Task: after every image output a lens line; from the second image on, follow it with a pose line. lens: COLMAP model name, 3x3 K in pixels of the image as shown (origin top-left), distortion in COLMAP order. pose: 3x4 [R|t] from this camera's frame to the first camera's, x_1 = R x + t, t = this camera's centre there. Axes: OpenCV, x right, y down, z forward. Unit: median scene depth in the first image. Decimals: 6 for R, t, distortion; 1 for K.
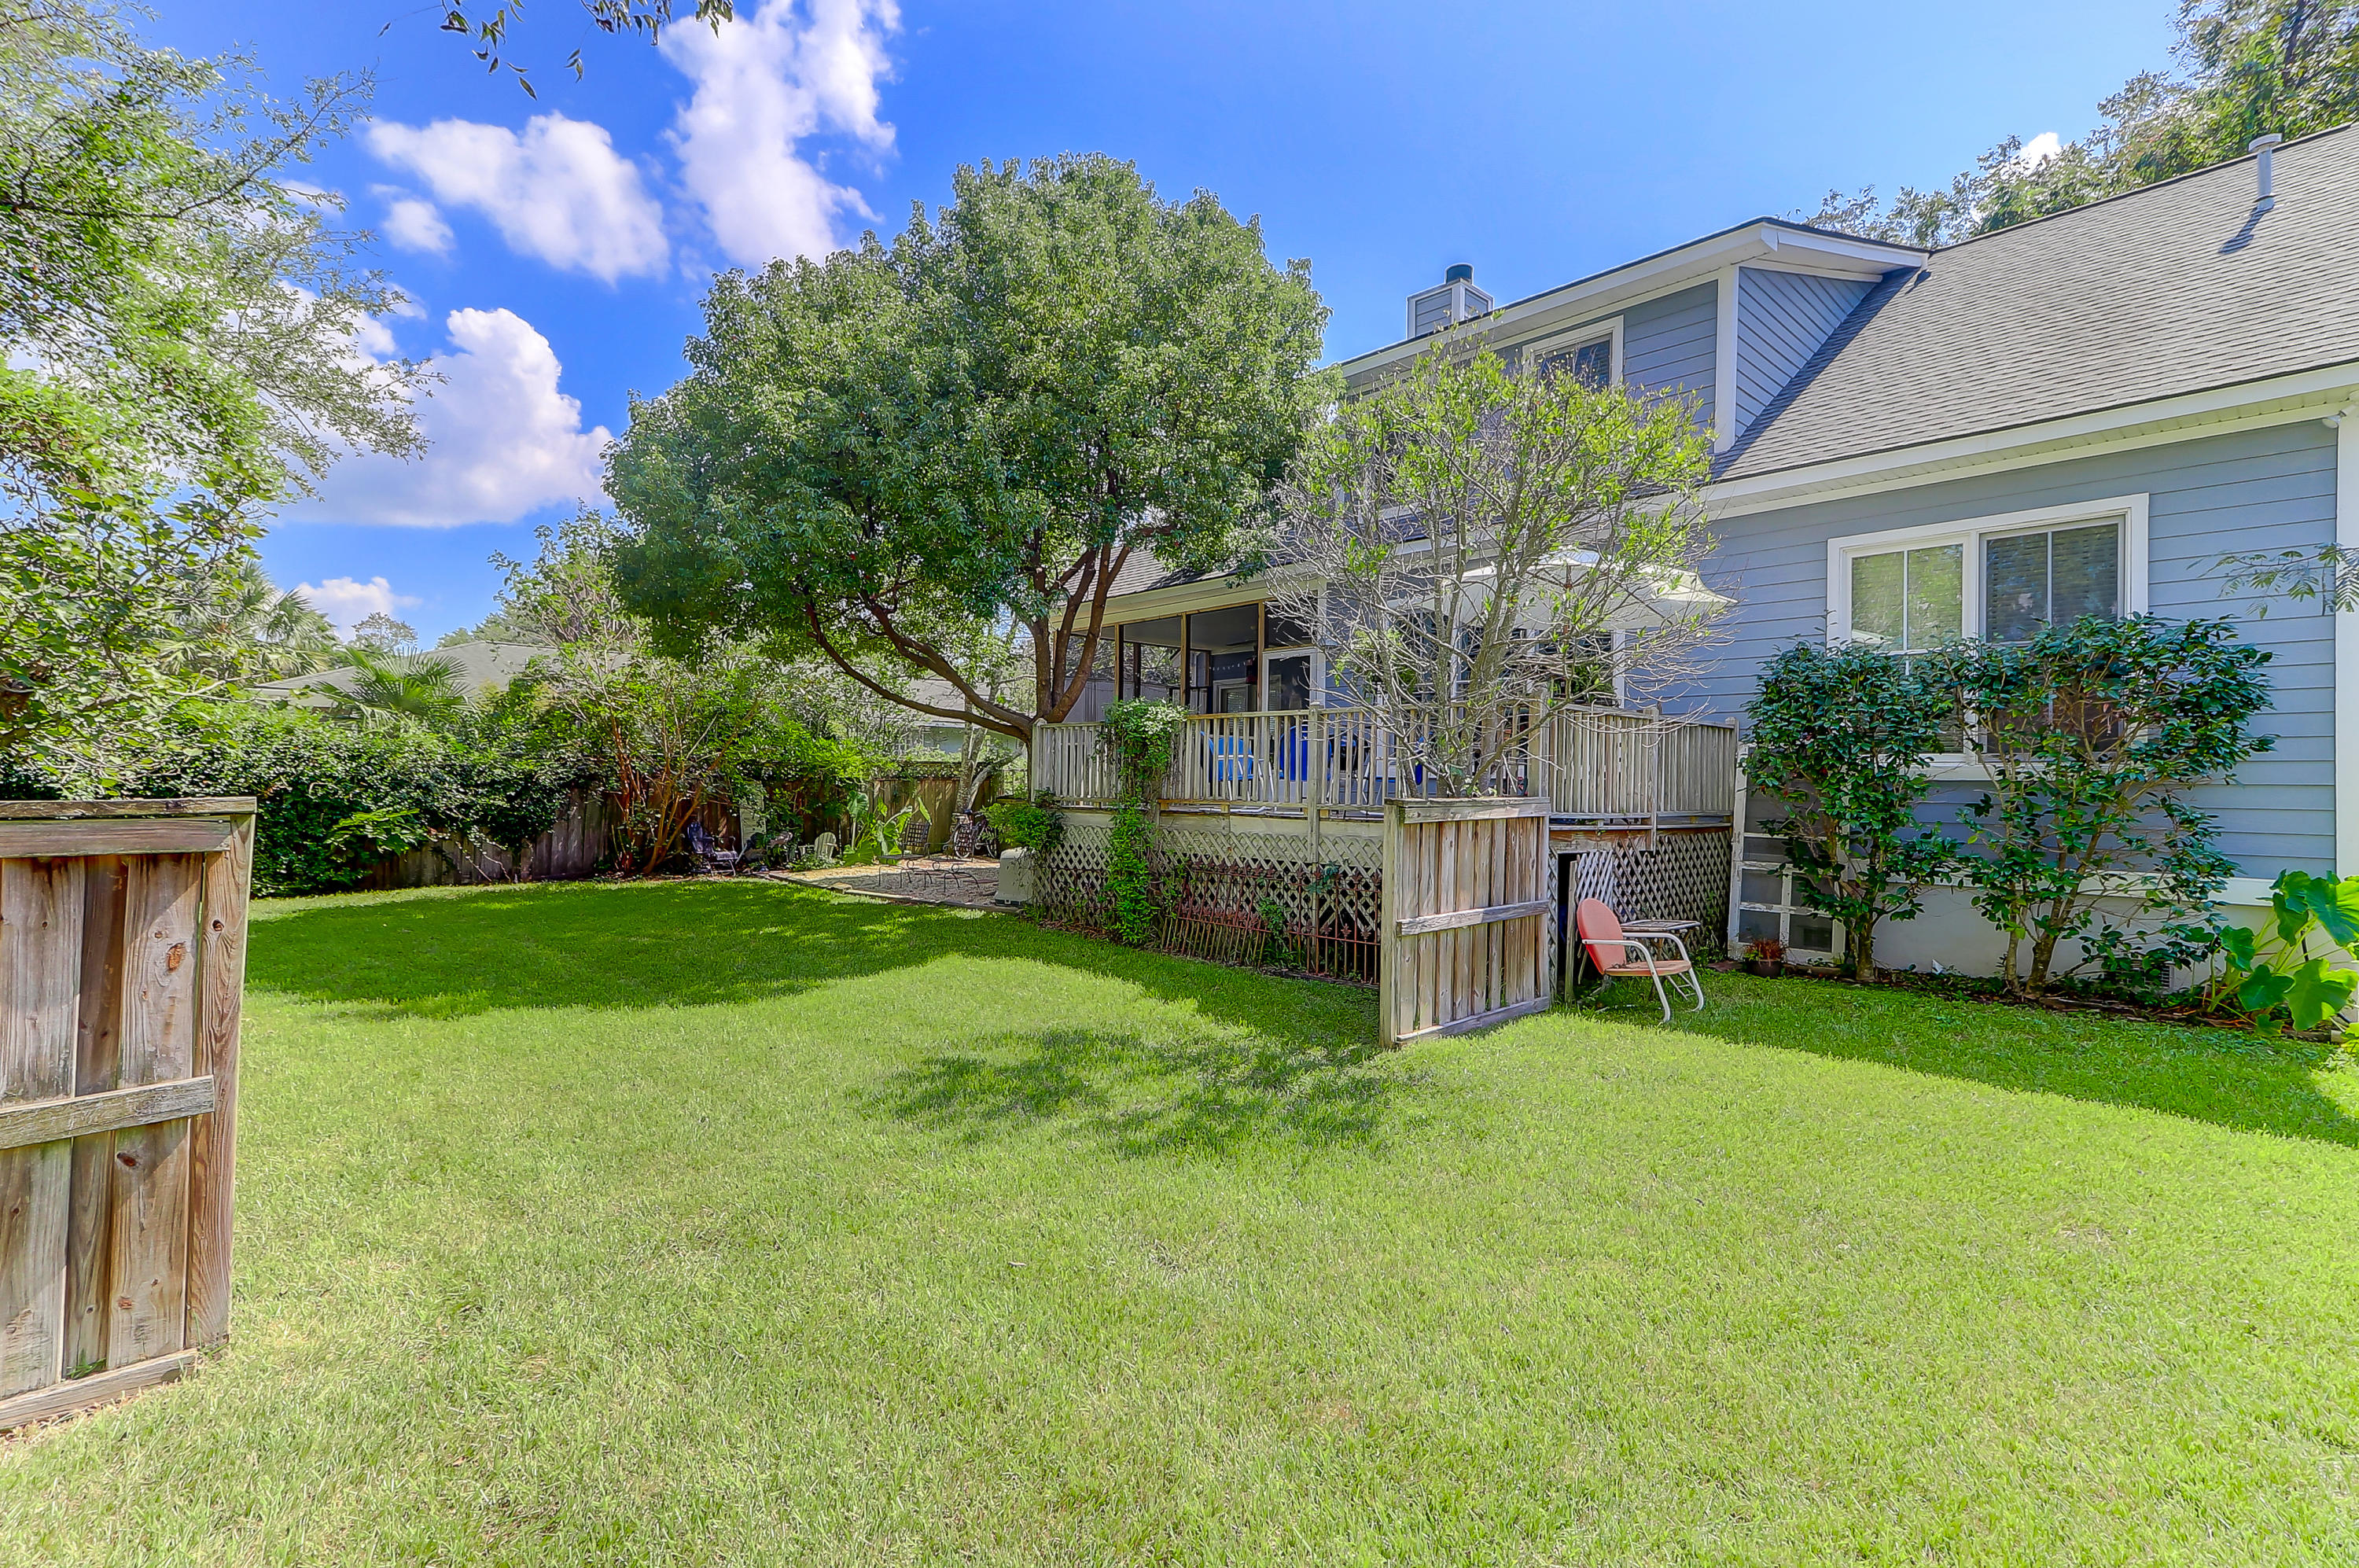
lens RADIAL K [[1060.4, 0, 1181.0], [0, 1060.4, 782.0], [0, 0, 1]] dist [0.001510, -0.000021]
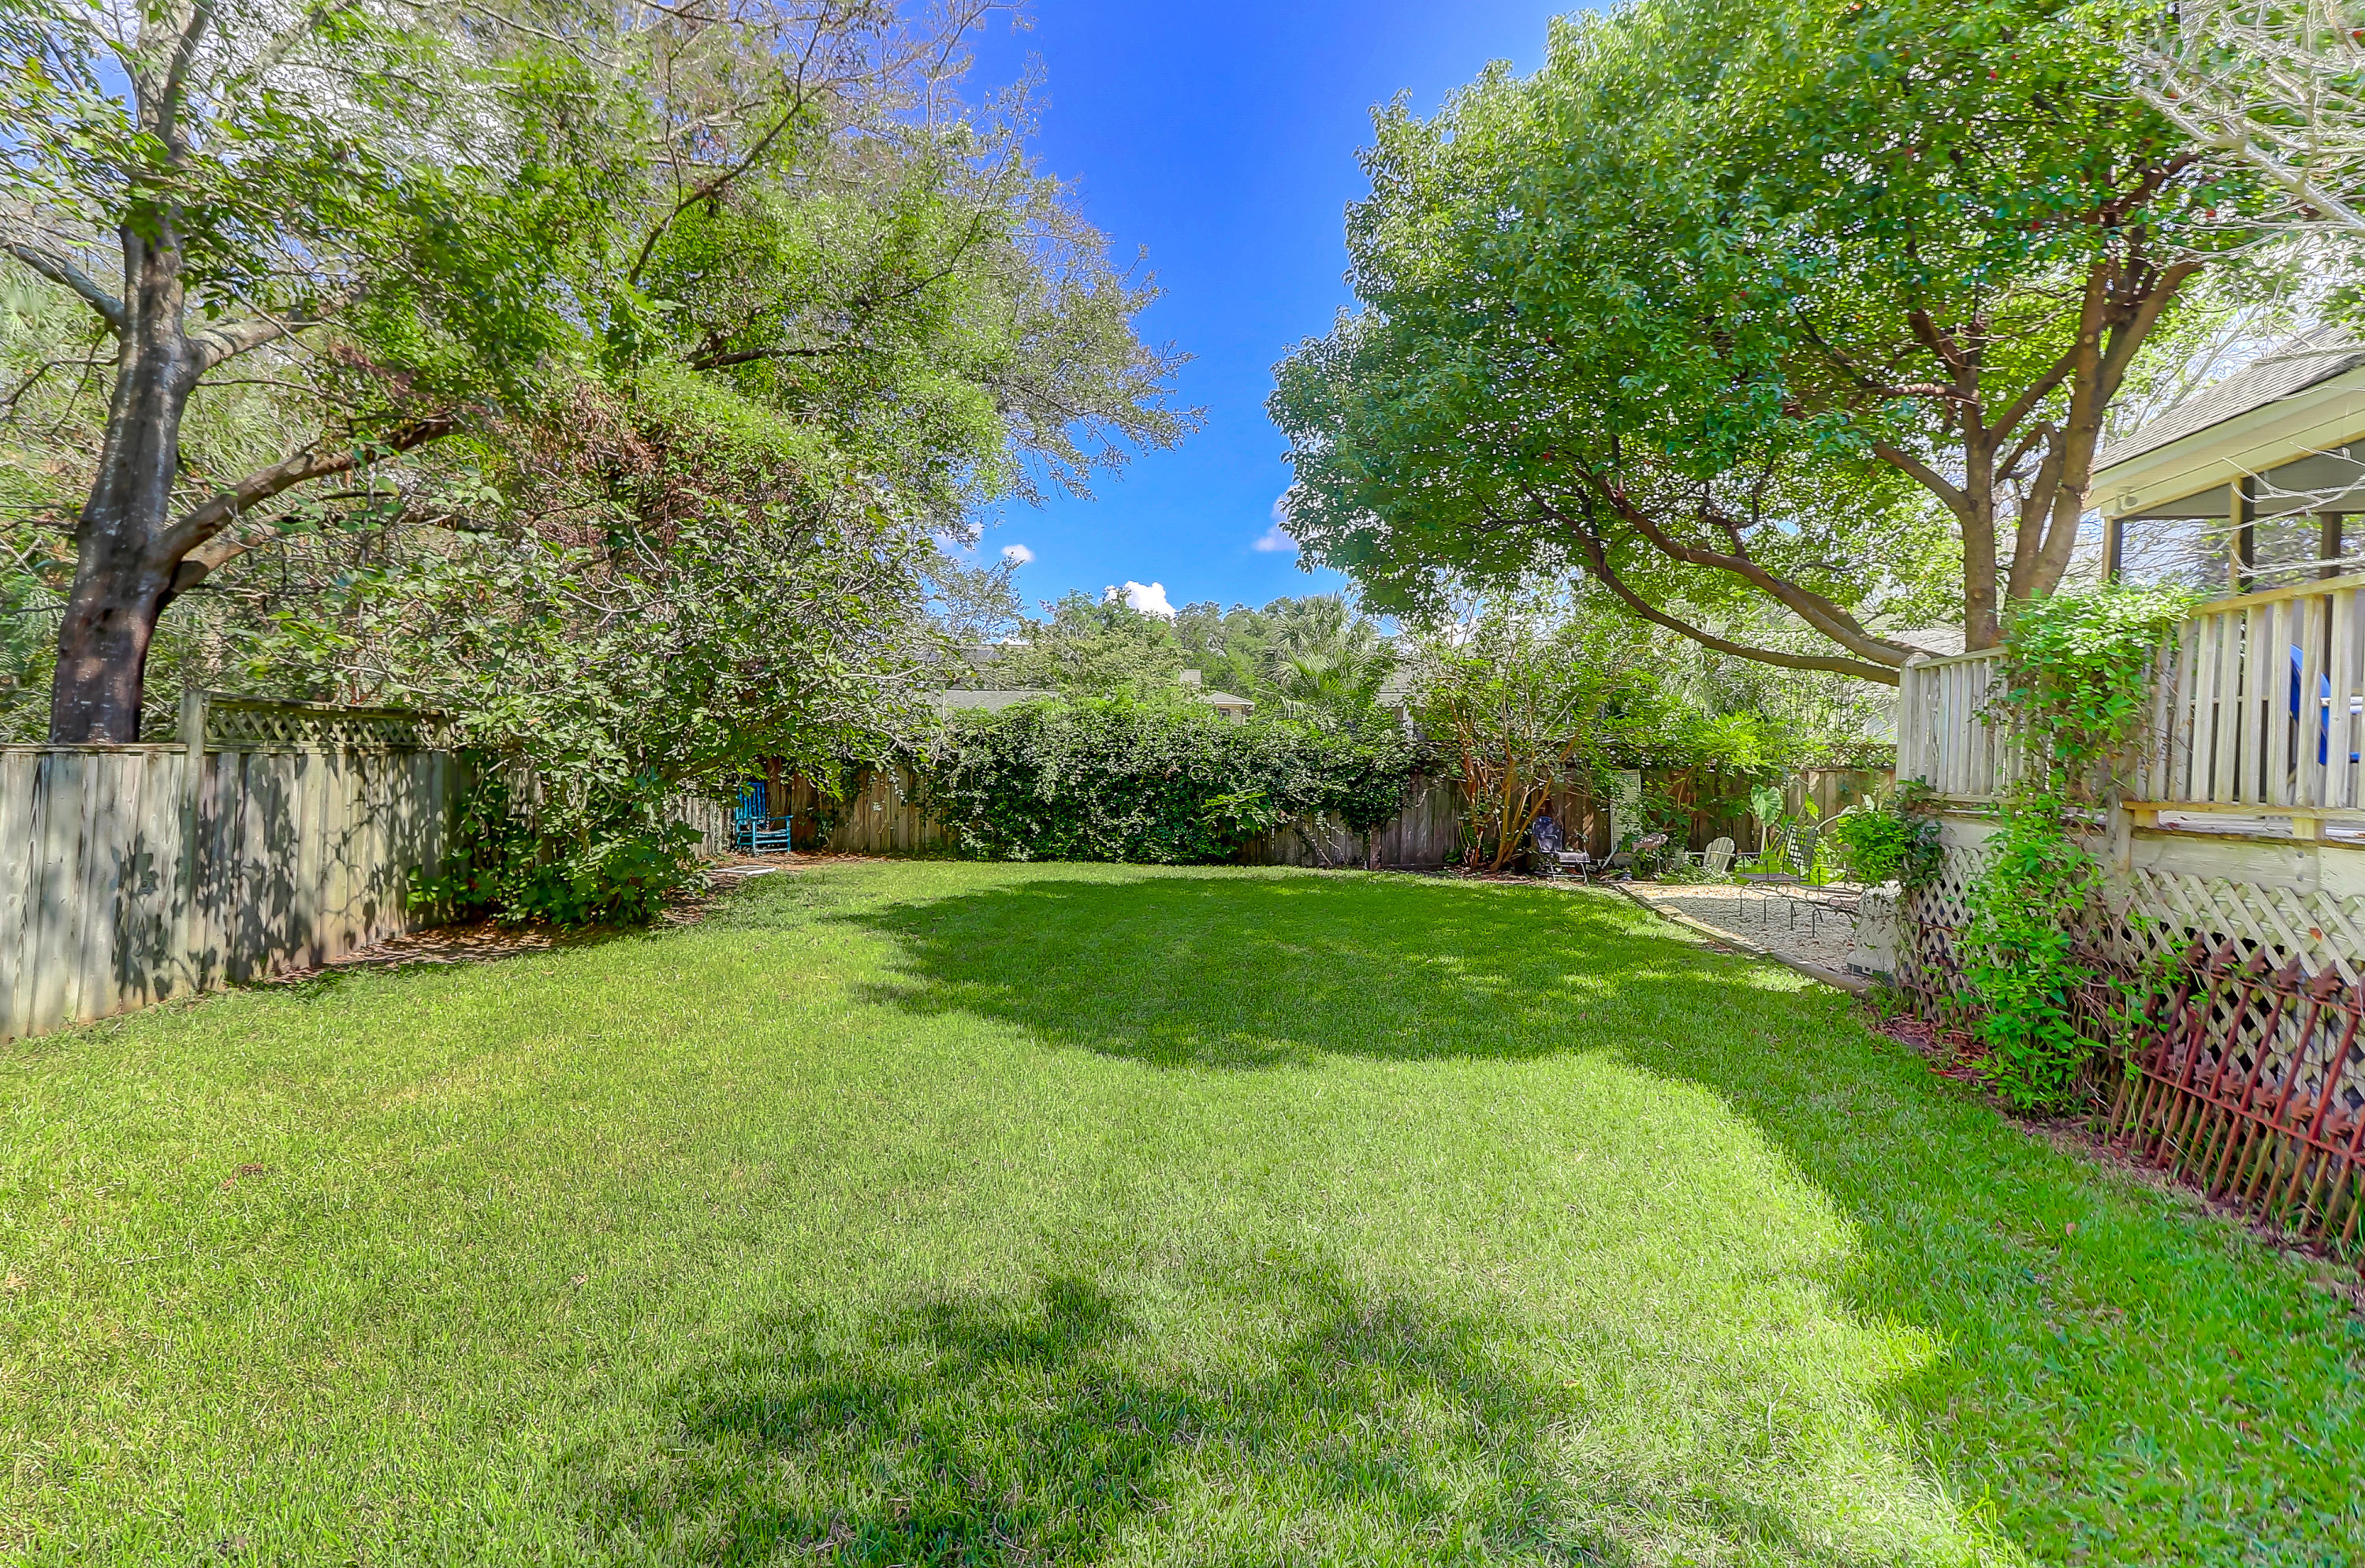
lens RADIAL K [[1063.0, 0, 1177.9], [0, 1063.0, 772.3], [0, 0, 1]] dist [0.001510, -0.000021]
pose [[0.578504, 0.007358, -0.815647, 0.082062], [-0.012158, 0.999926, 0.000398, 0.006500], [0.815589, 0.009686, 0.578550, 0.300065]]
